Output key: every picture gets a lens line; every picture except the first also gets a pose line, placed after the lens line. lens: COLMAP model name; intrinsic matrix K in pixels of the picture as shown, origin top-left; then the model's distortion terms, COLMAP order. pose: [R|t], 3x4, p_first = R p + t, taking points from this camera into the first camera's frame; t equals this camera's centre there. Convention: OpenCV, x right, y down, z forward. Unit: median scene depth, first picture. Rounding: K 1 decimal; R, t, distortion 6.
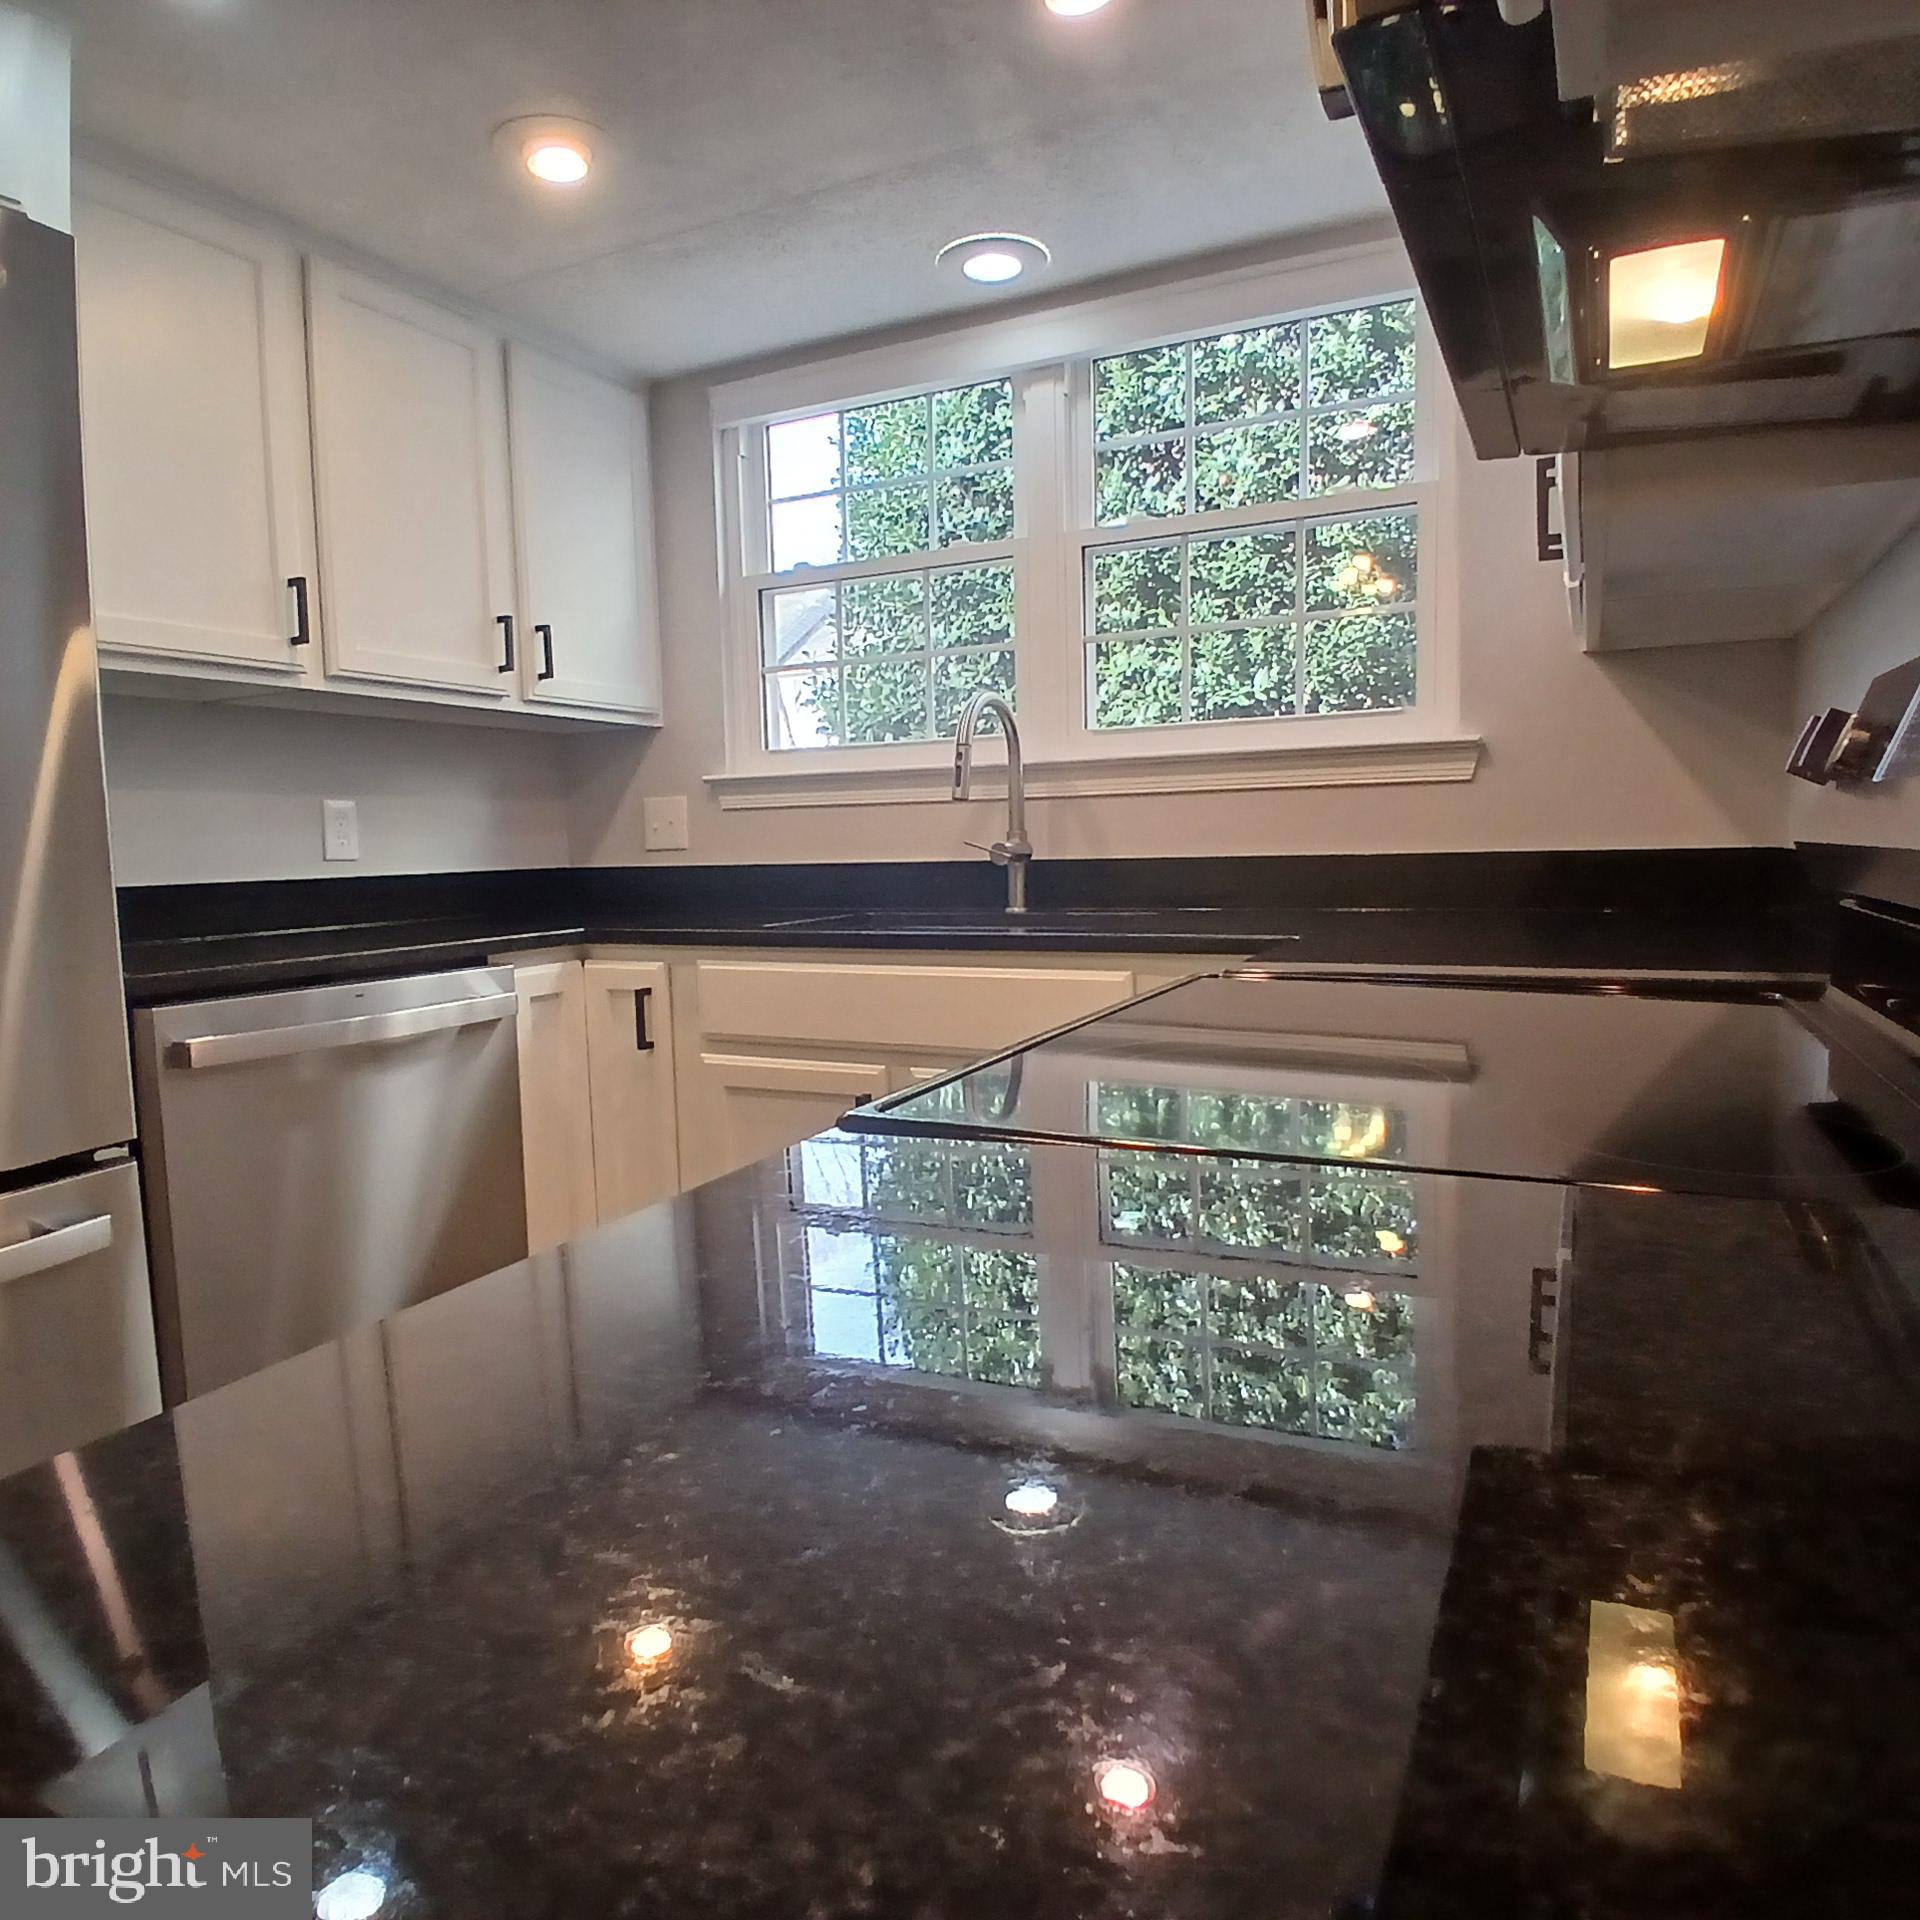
lens RADIAL K [[1281.9, 0, 956.7], [0, 1281.9, 961.1], [0, 0, 1]] dist [-0.005156, -0.007761]
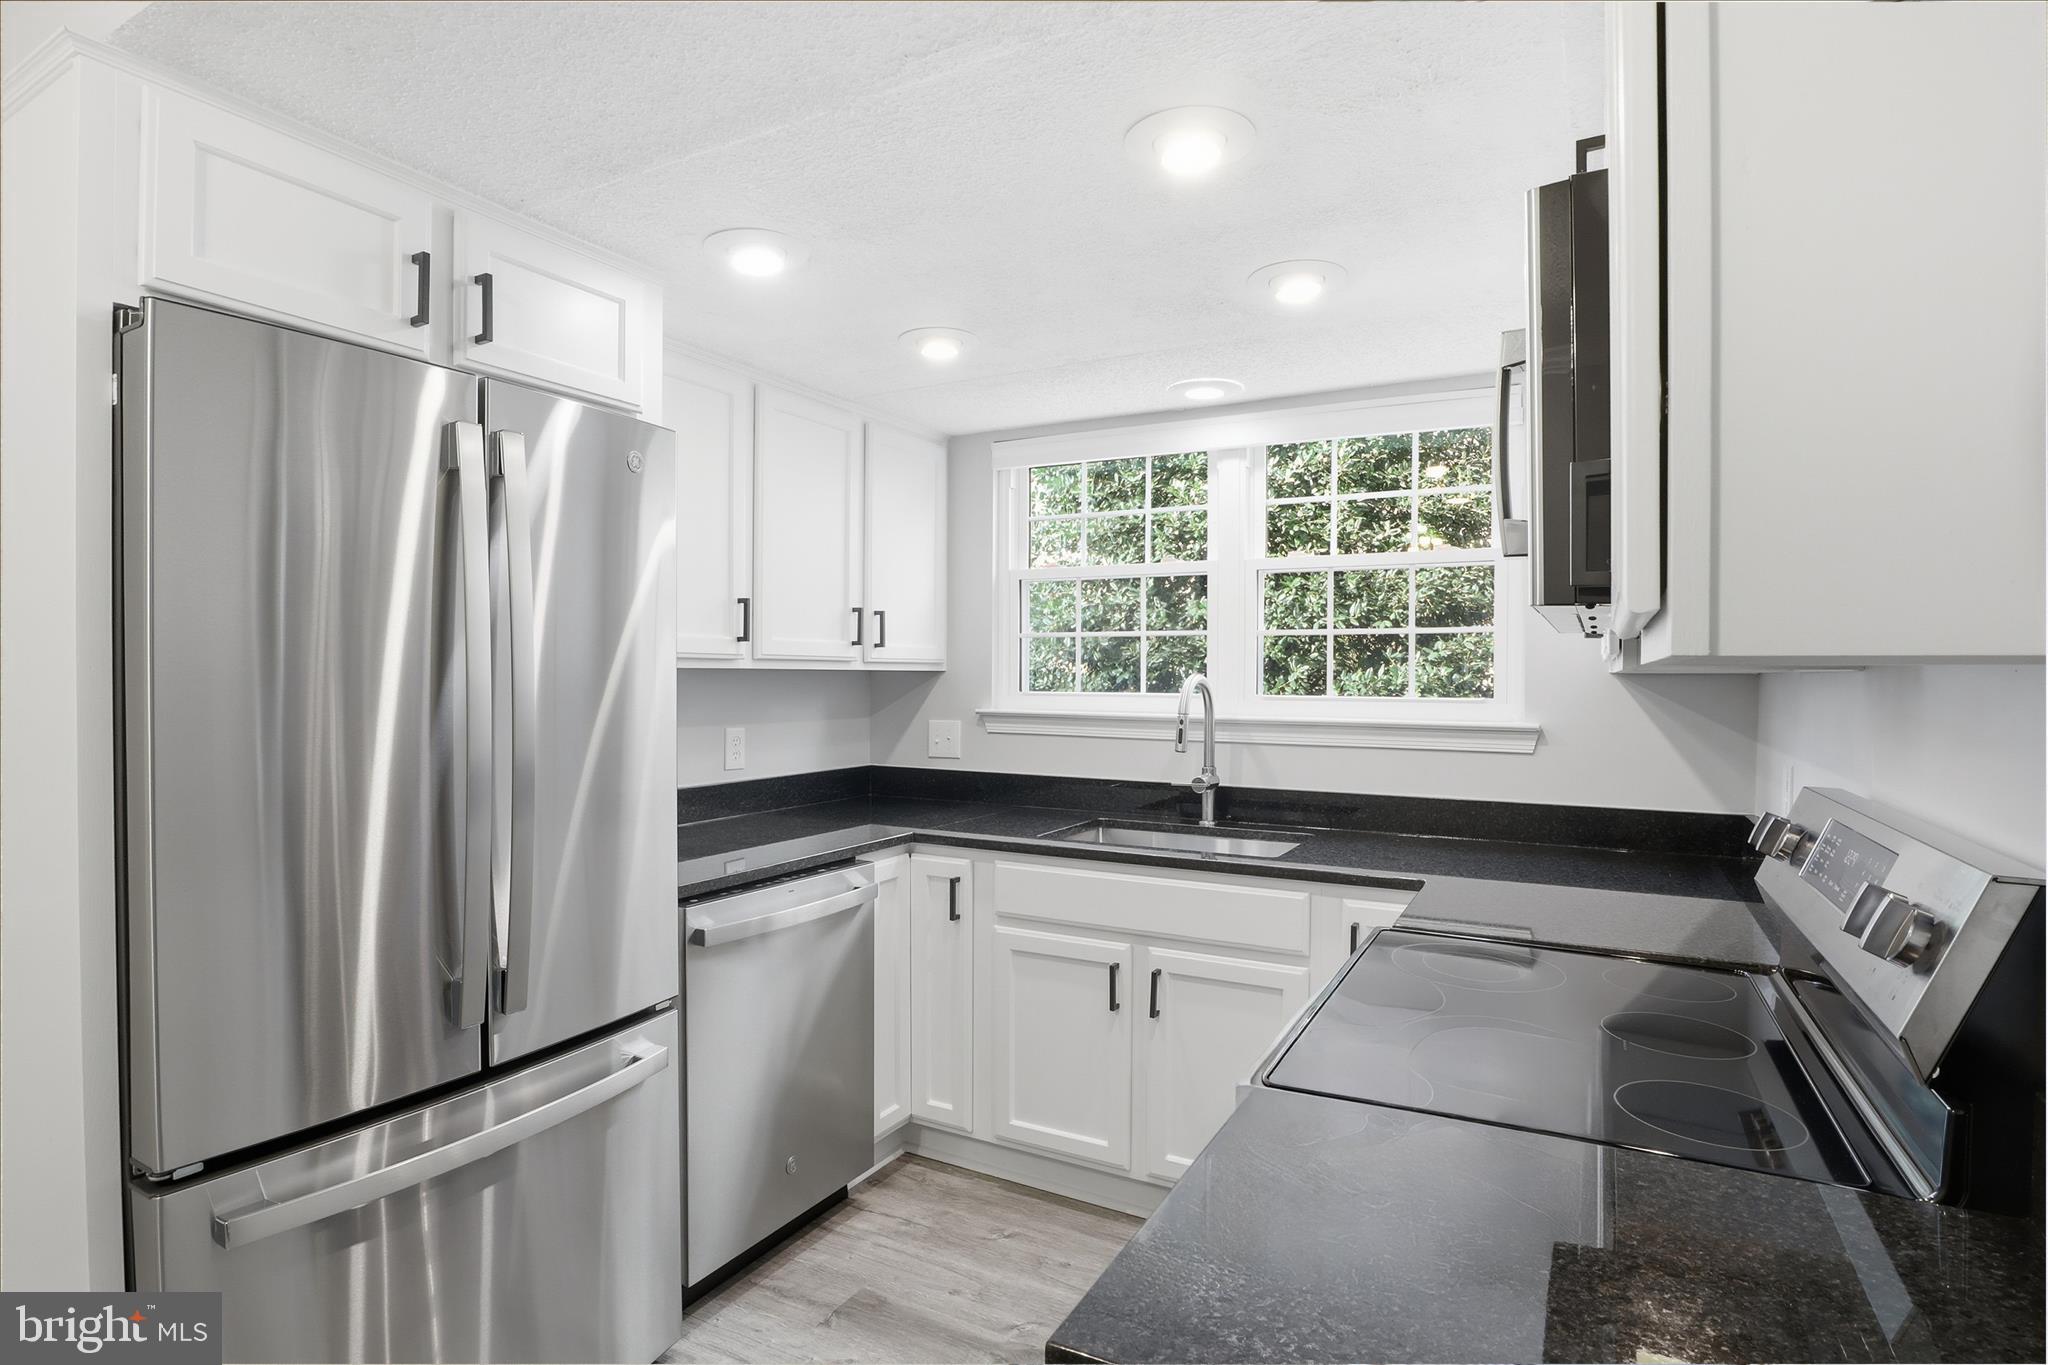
lens RADIAL K [[1051.8, 0, 1025.9], [0, 1051.8, 679.6], [0, 0, 1]] dist [-0.037686, 0.009156]
pose [[0.998550, 0.028167, -0.045869, -0.101519], [-0.032086, 0.995684, -0.087085, -0.087504], [0.043219, 0.088430, 0.995144, -0.170768]]
